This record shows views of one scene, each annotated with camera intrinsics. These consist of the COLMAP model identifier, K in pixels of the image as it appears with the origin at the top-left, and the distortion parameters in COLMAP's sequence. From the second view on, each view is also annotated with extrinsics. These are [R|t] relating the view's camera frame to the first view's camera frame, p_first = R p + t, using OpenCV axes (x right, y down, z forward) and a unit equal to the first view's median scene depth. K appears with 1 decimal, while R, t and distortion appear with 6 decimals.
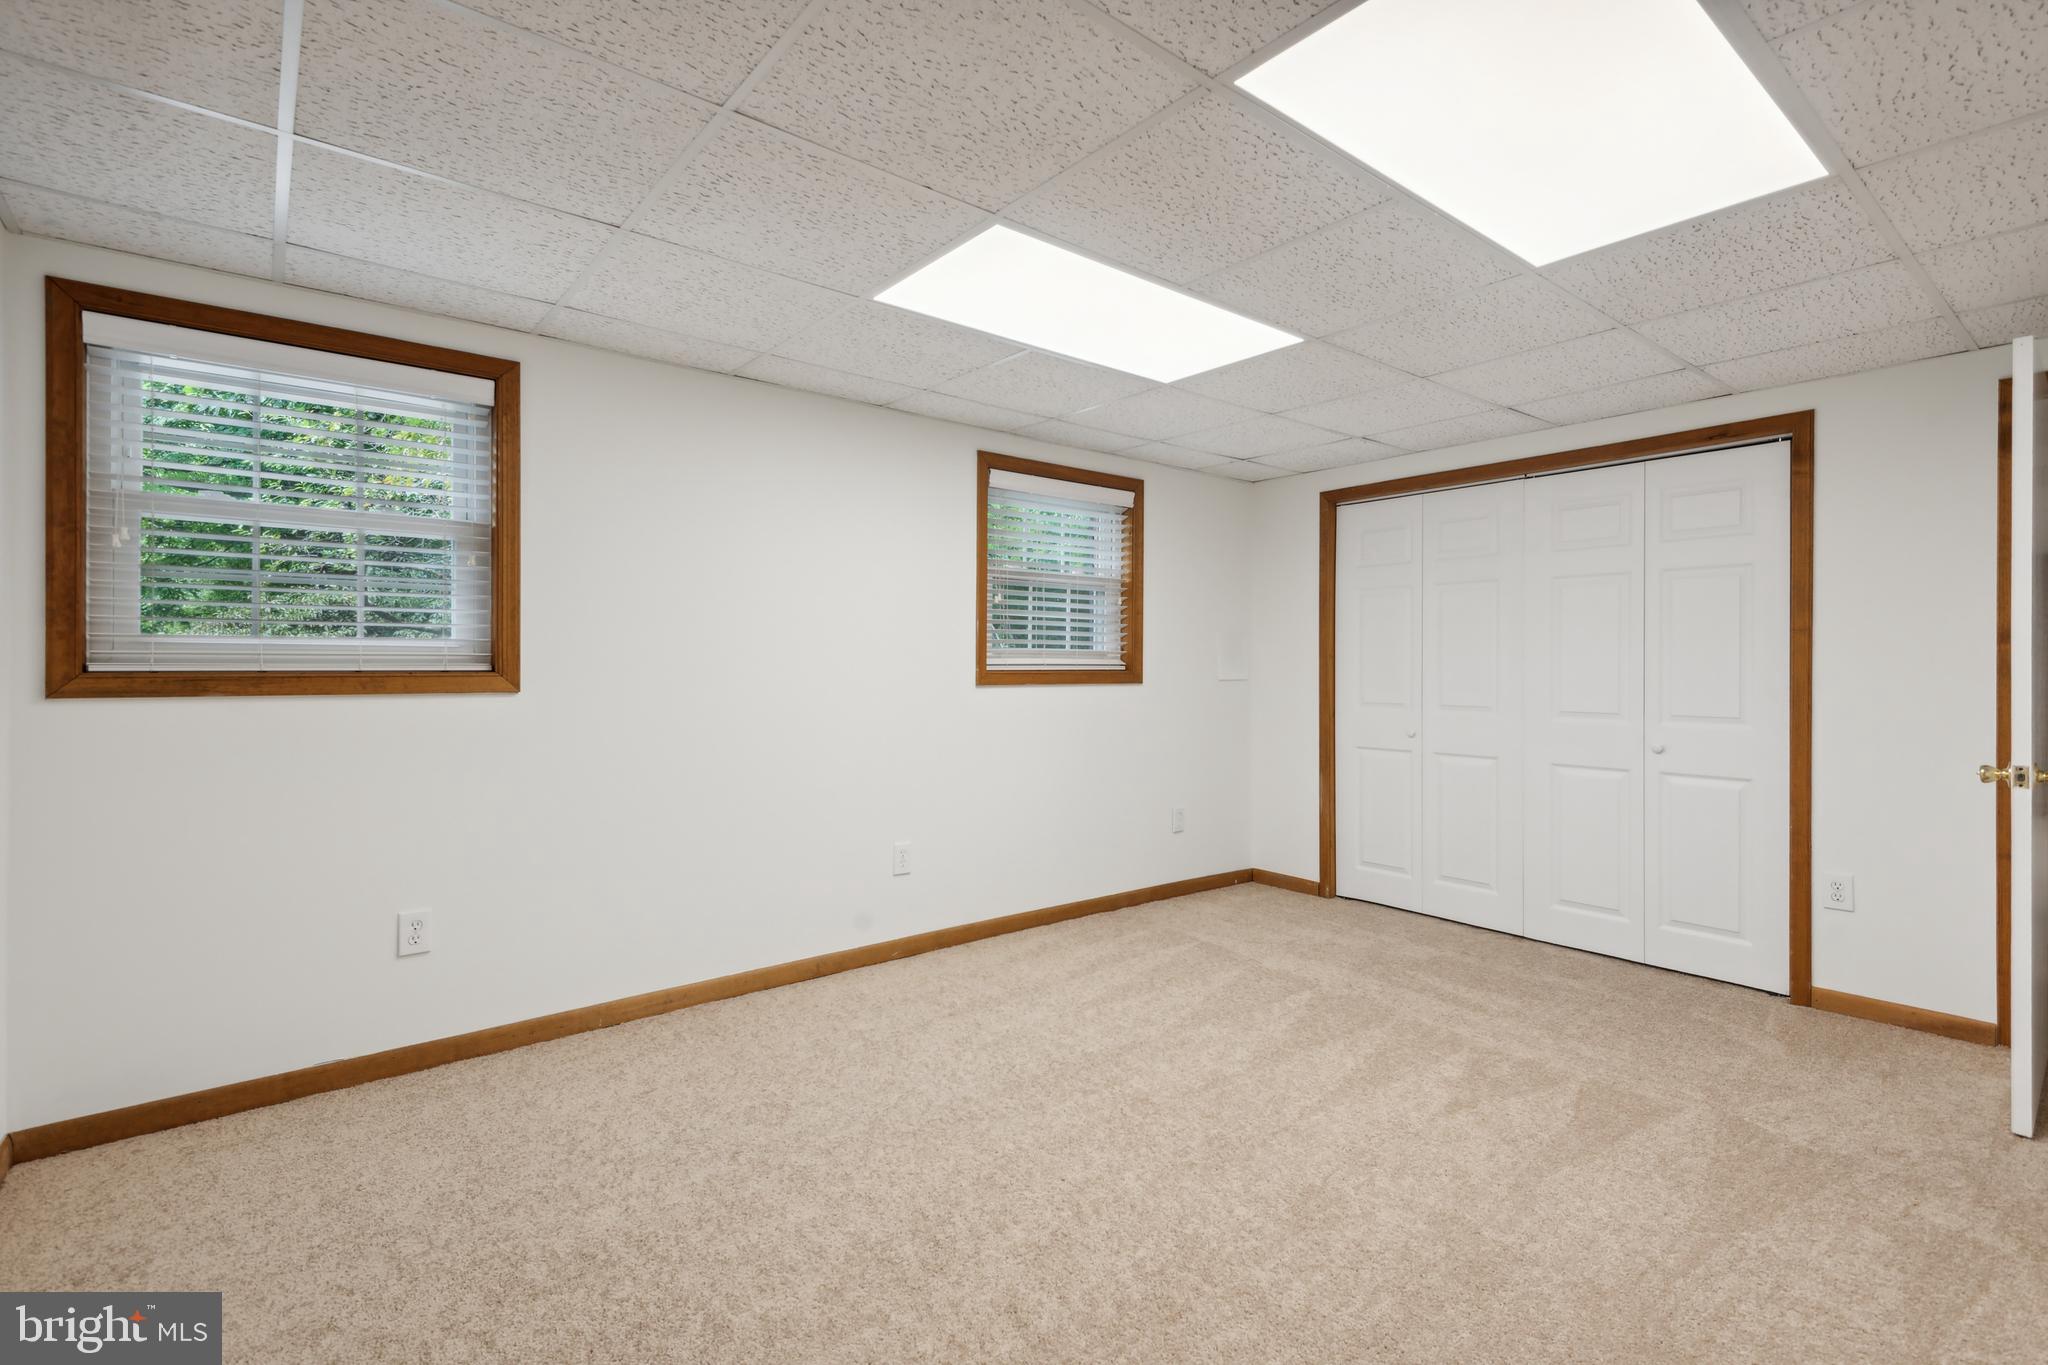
lens RADIAL K [[940.4, 0, 1024.0], [0, 940.4, 675.2], [0, 0, 1]] dist [0.018501, -0.006351]
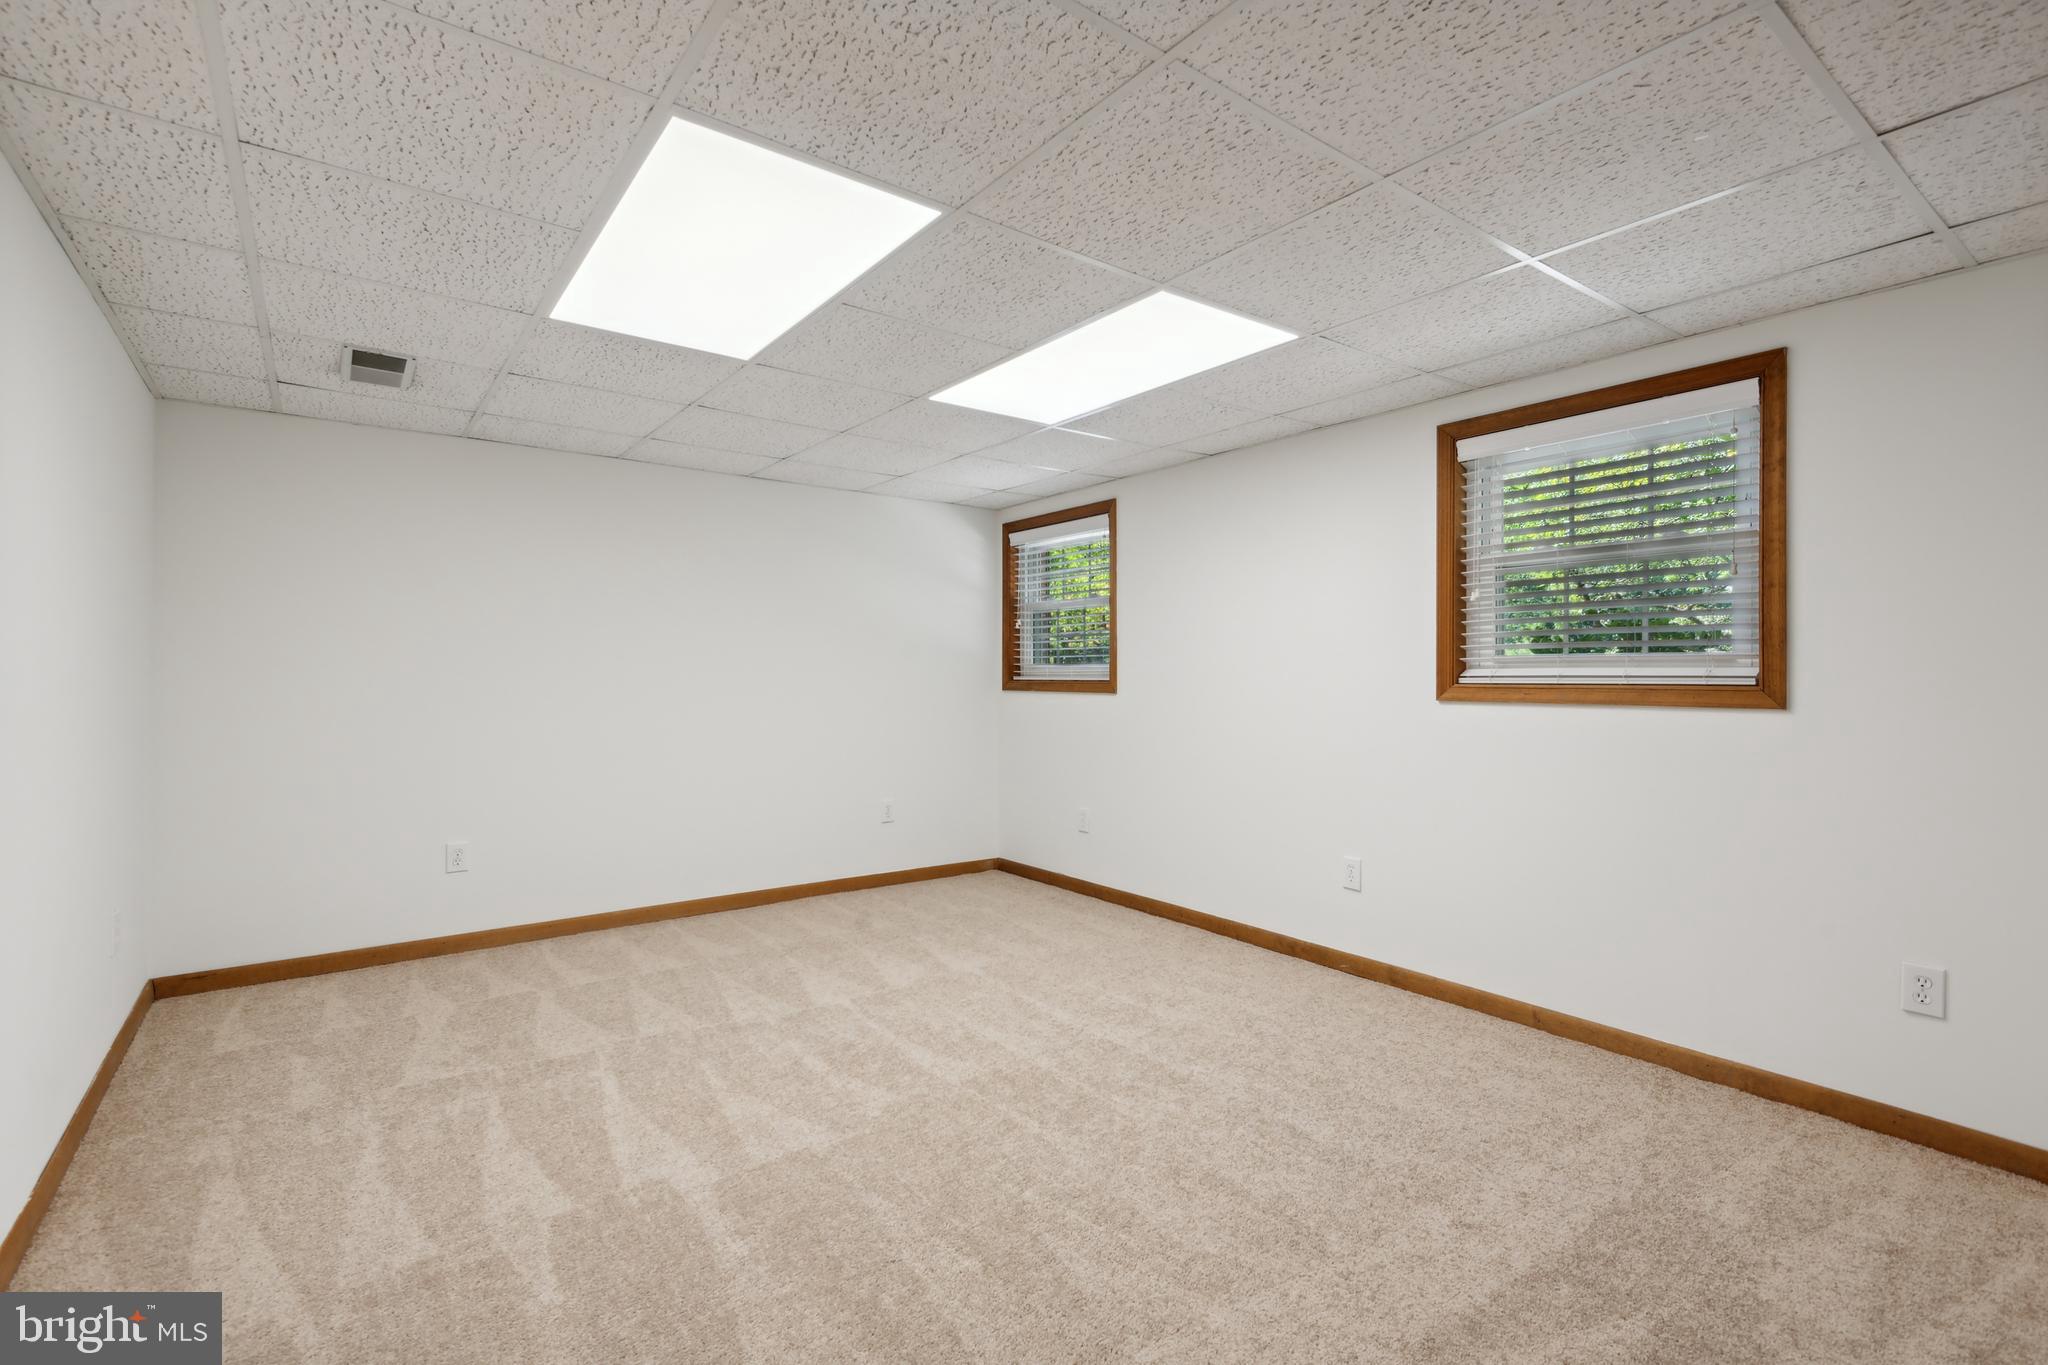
lens RADIAL K [[940.4, 0, 1032.3], [0, 940.4, 680.1], [0, 0, 1]] dist [0.018501, -0.006351]
pose [[-0.056207, -0.000200, -0.998419, 0.784588], [-0.014250, 0.999898, 0.000602, -0.002759], [0.998317, 0.014261, -0.056204, 0.643361]]
